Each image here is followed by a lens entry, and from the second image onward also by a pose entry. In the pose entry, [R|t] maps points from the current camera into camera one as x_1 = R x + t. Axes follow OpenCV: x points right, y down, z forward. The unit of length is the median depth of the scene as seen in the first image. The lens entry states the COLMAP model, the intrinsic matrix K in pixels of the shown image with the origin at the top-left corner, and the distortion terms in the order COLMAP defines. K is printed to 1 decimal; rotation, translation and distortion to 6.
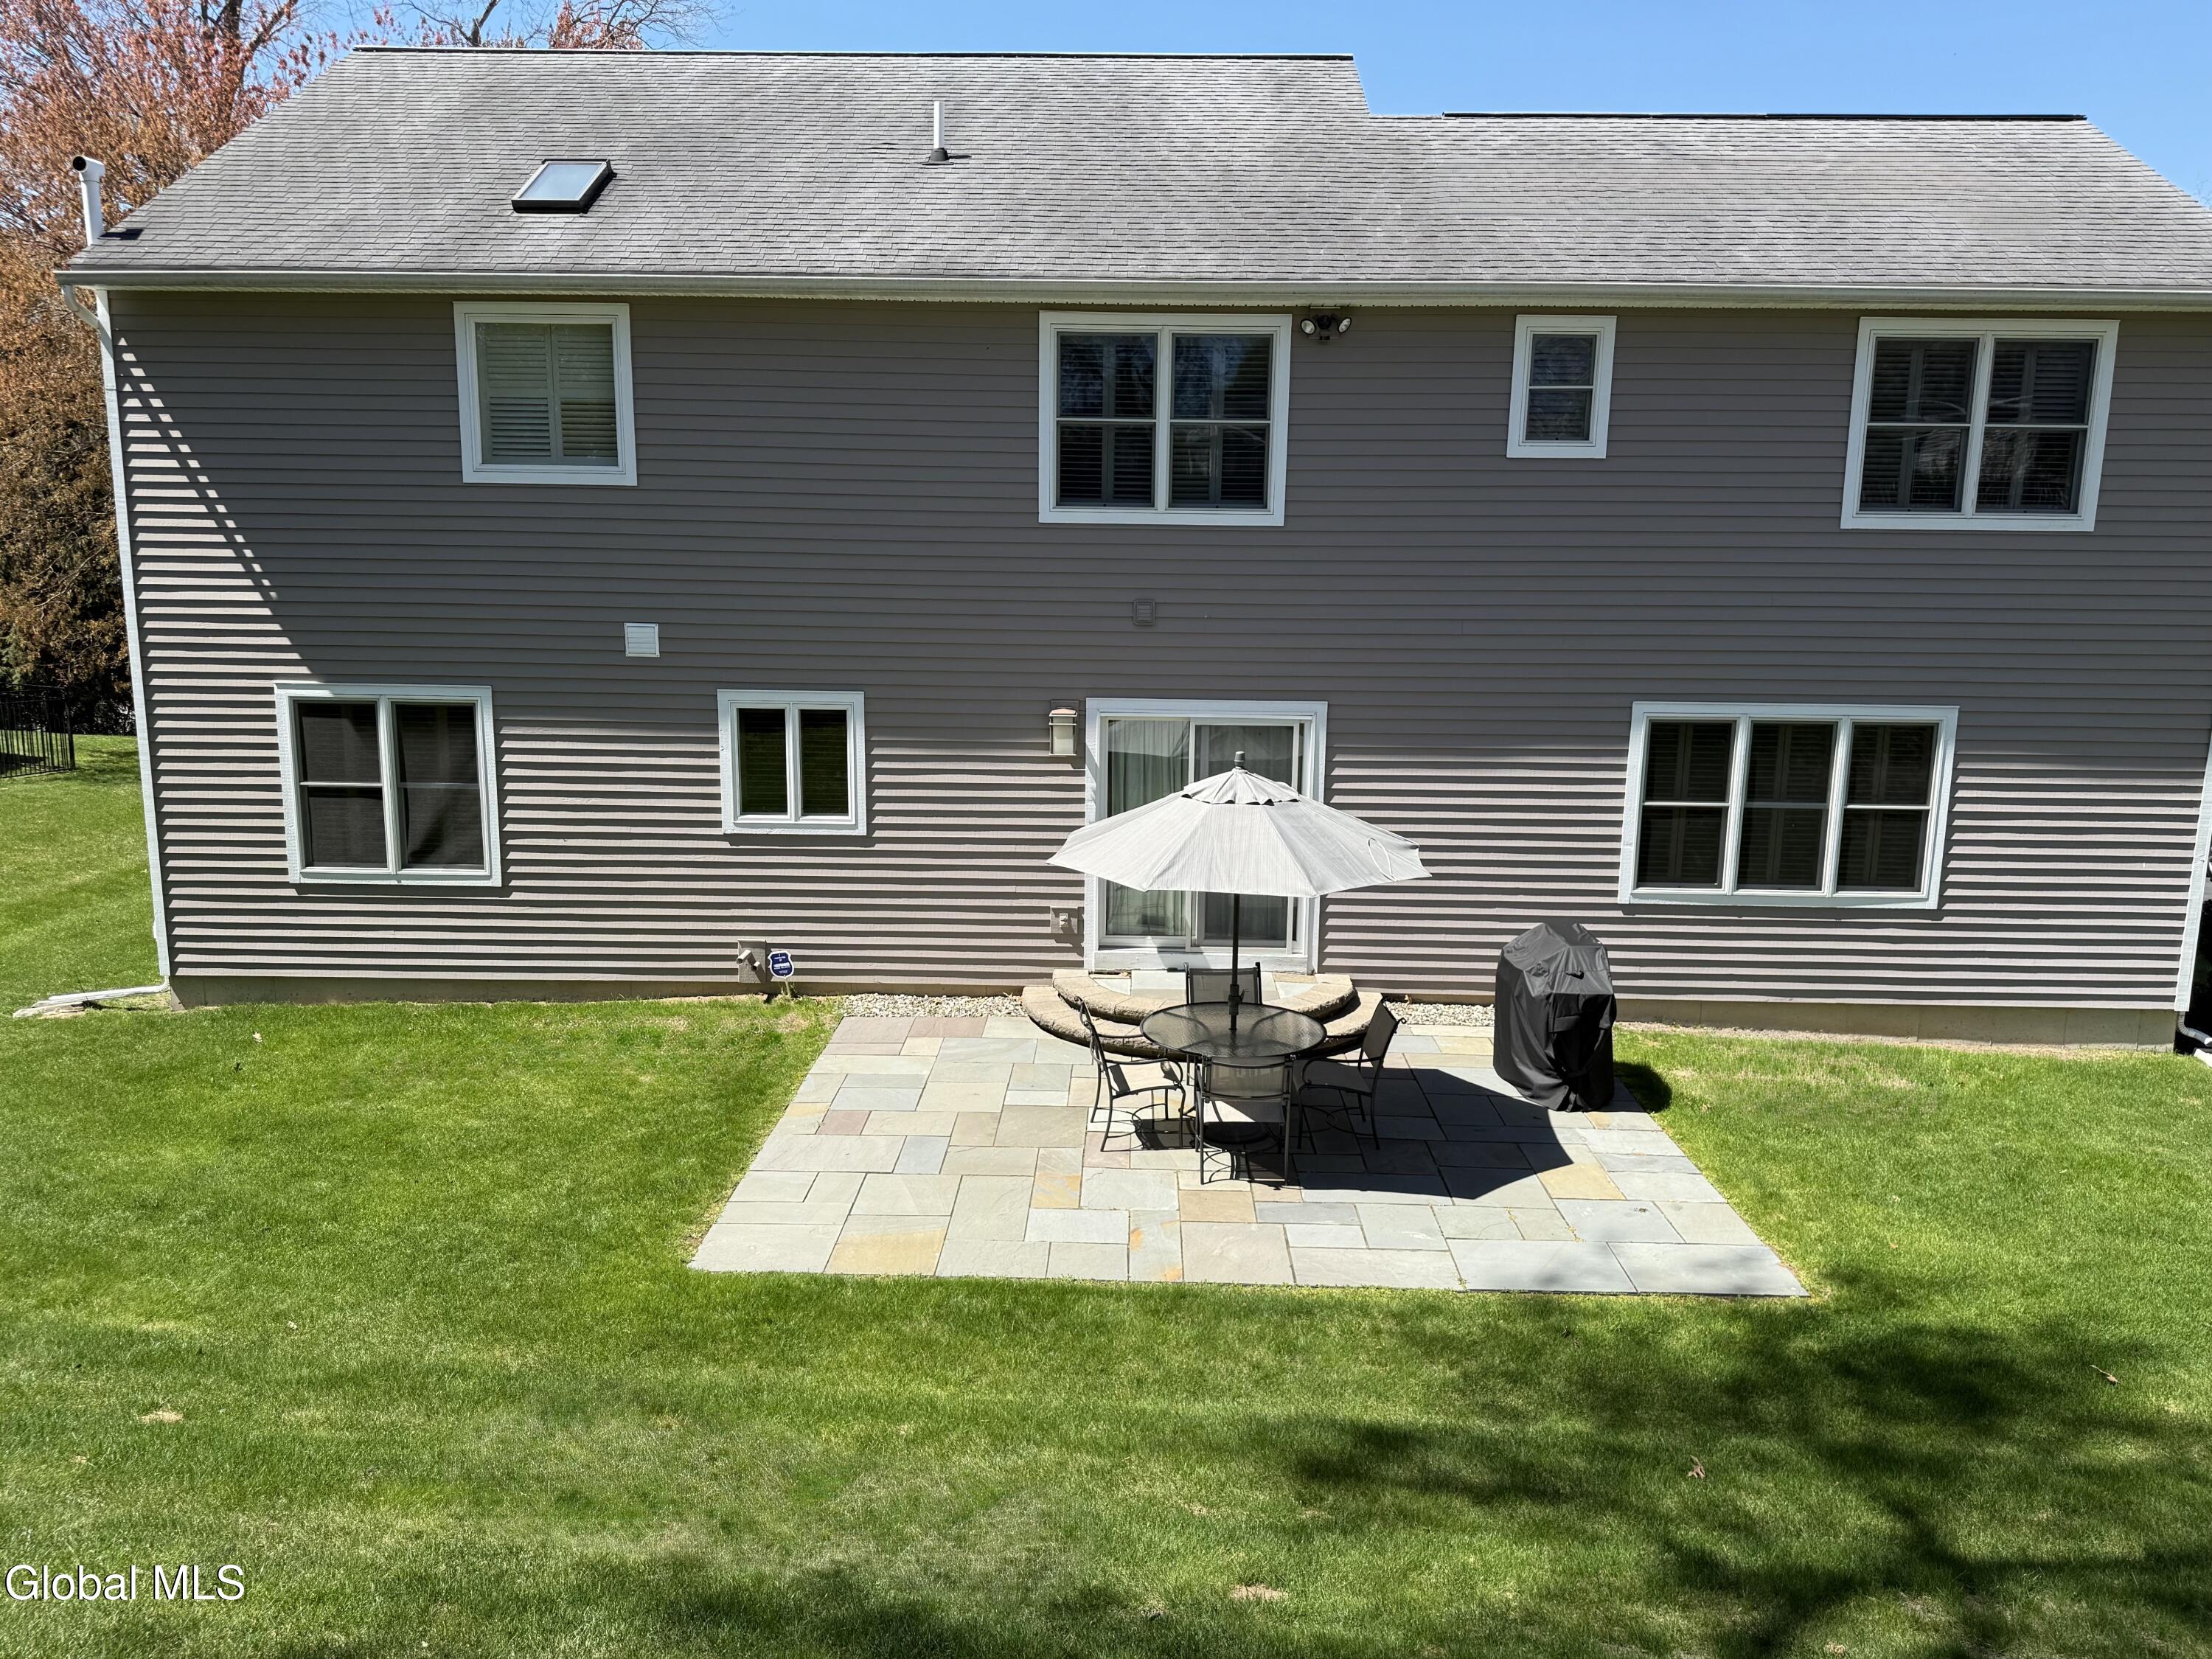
lens RADIAL K [[1593.9, 0, 1101.3], [0, 1593.9, 831.7], [0, 0, 1]] dist [0.098764, -0.000173]
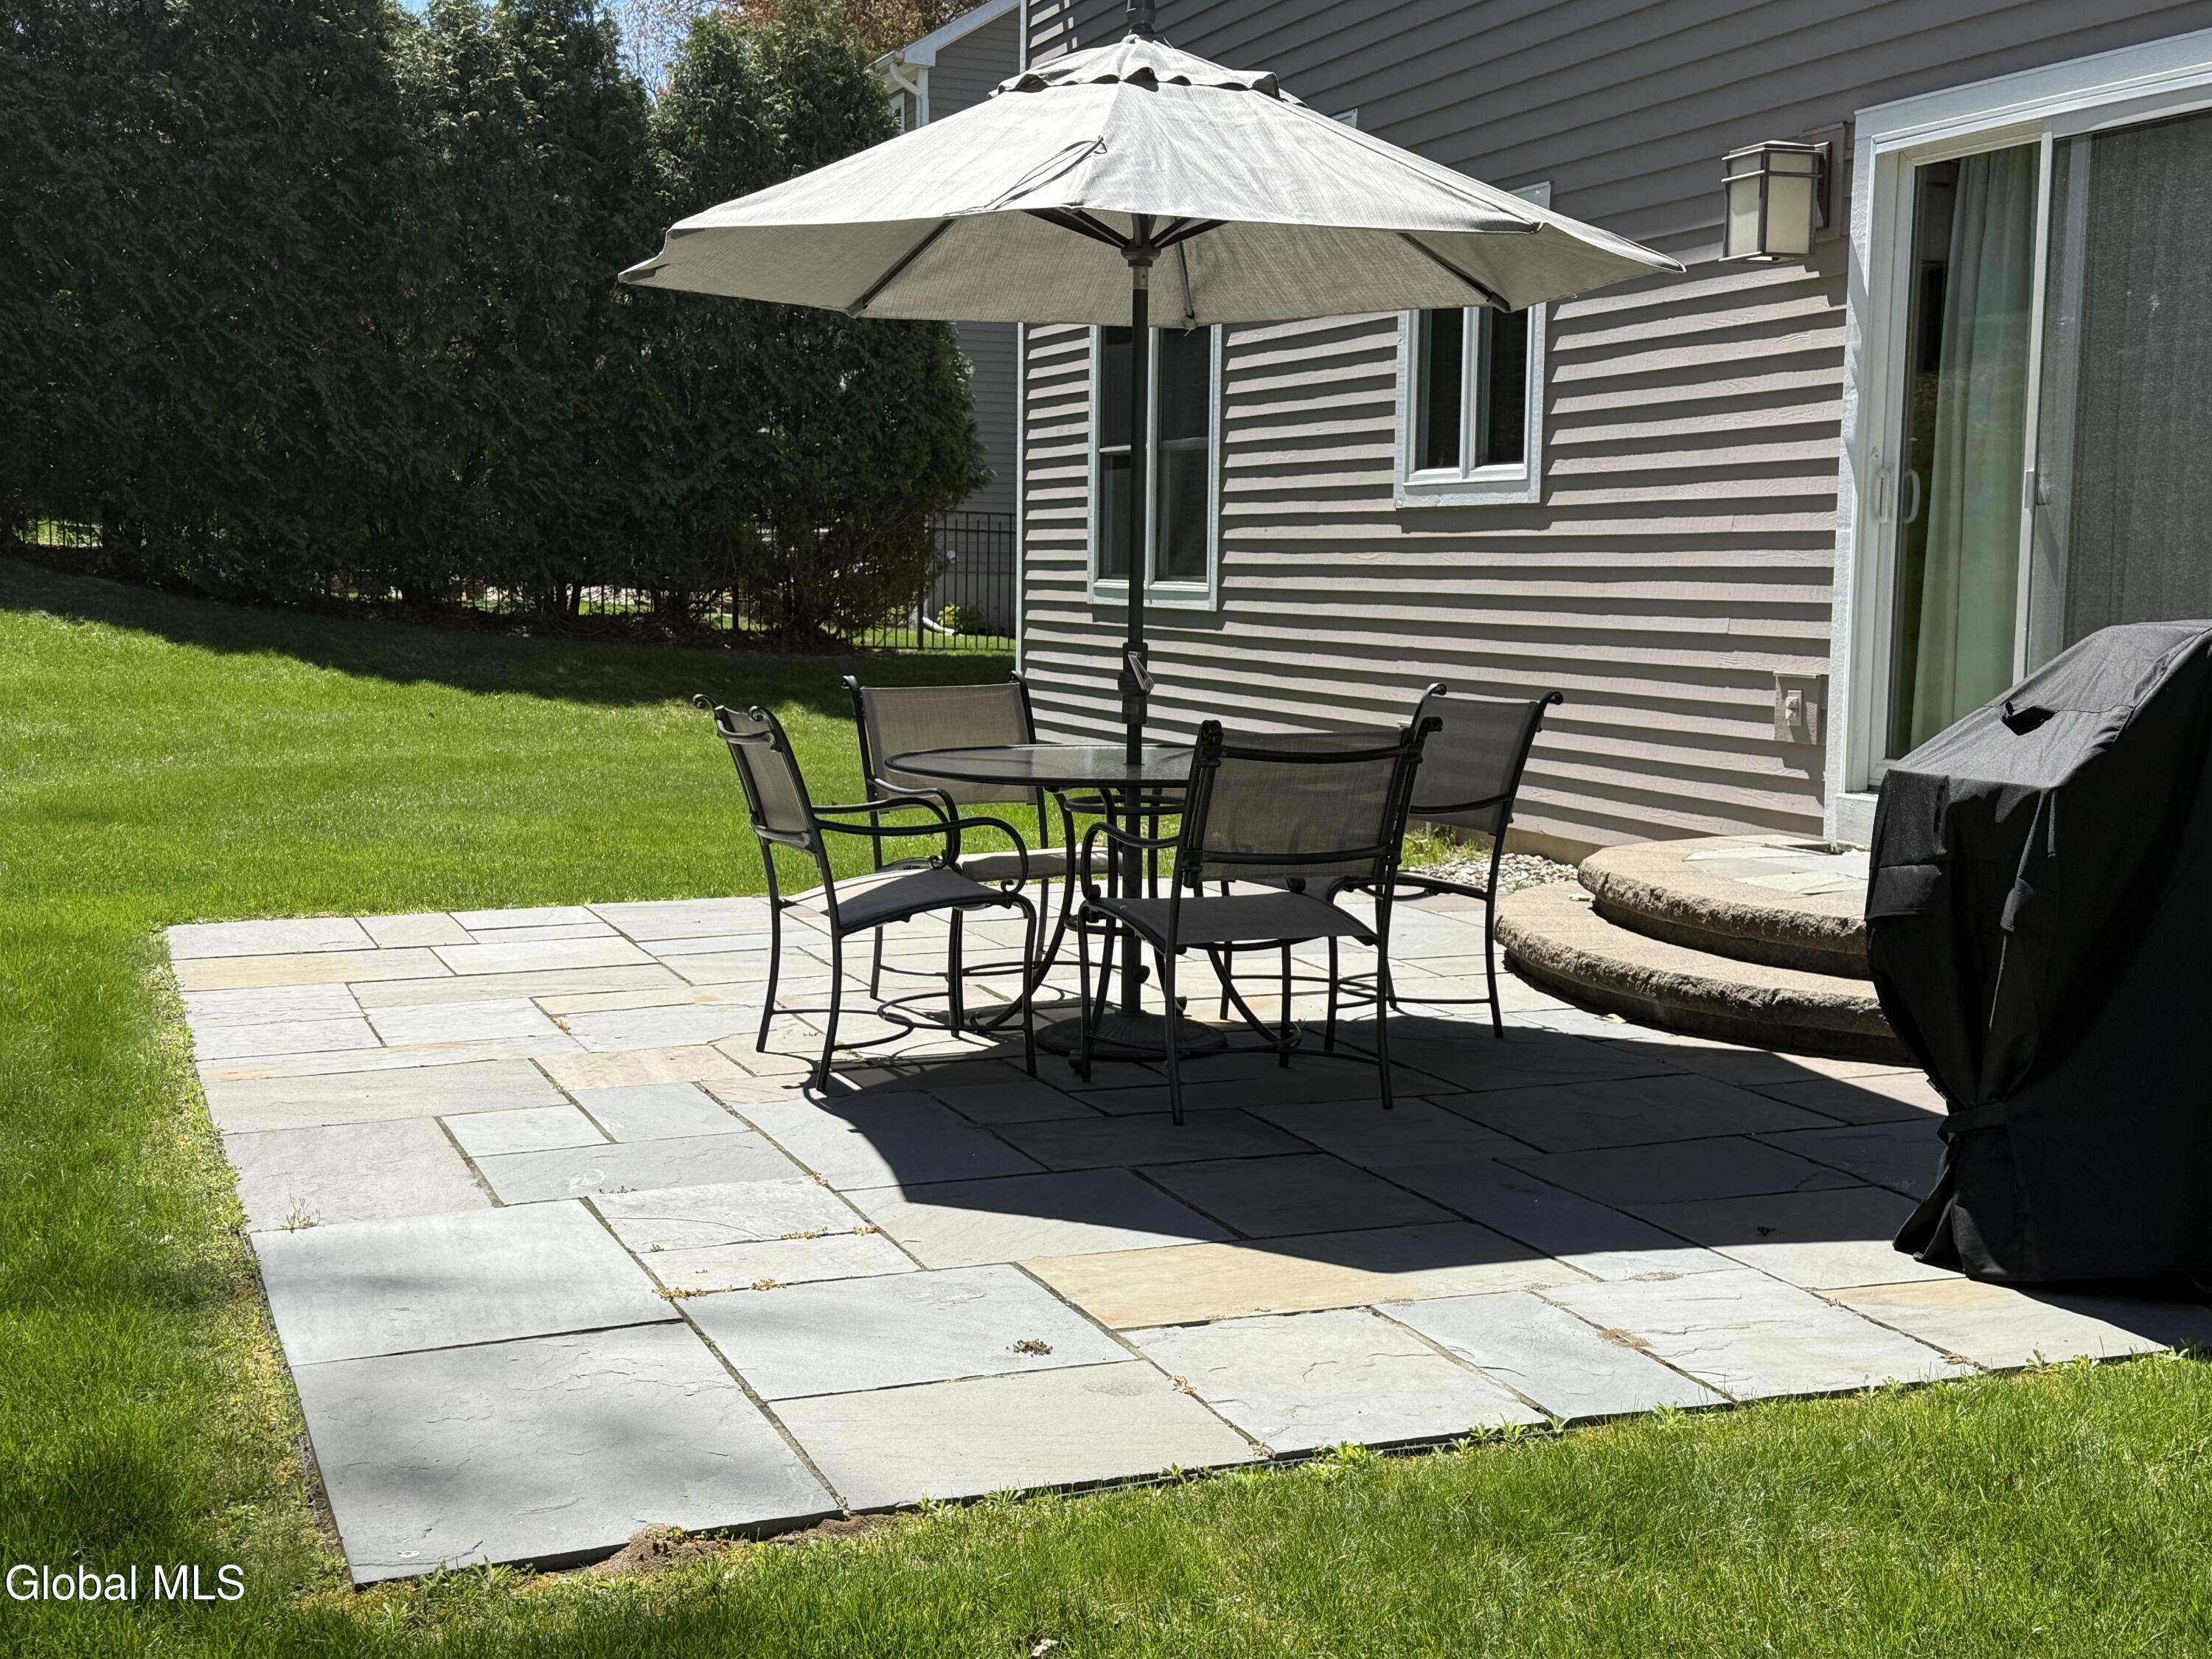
lens RADIAL K [[2668.5, 0, 1121.6], [0, 2668.5, 823.0], [0, 0, 1]] dist [0.102260, 0.000000]
pose [[0.392769, 0.081671, -0.916003, 0.620481], [-0.168710, 0.985543, 0.015531, 0.121094], [0.904030, 0.148439, 0.400870, 0.708624]]
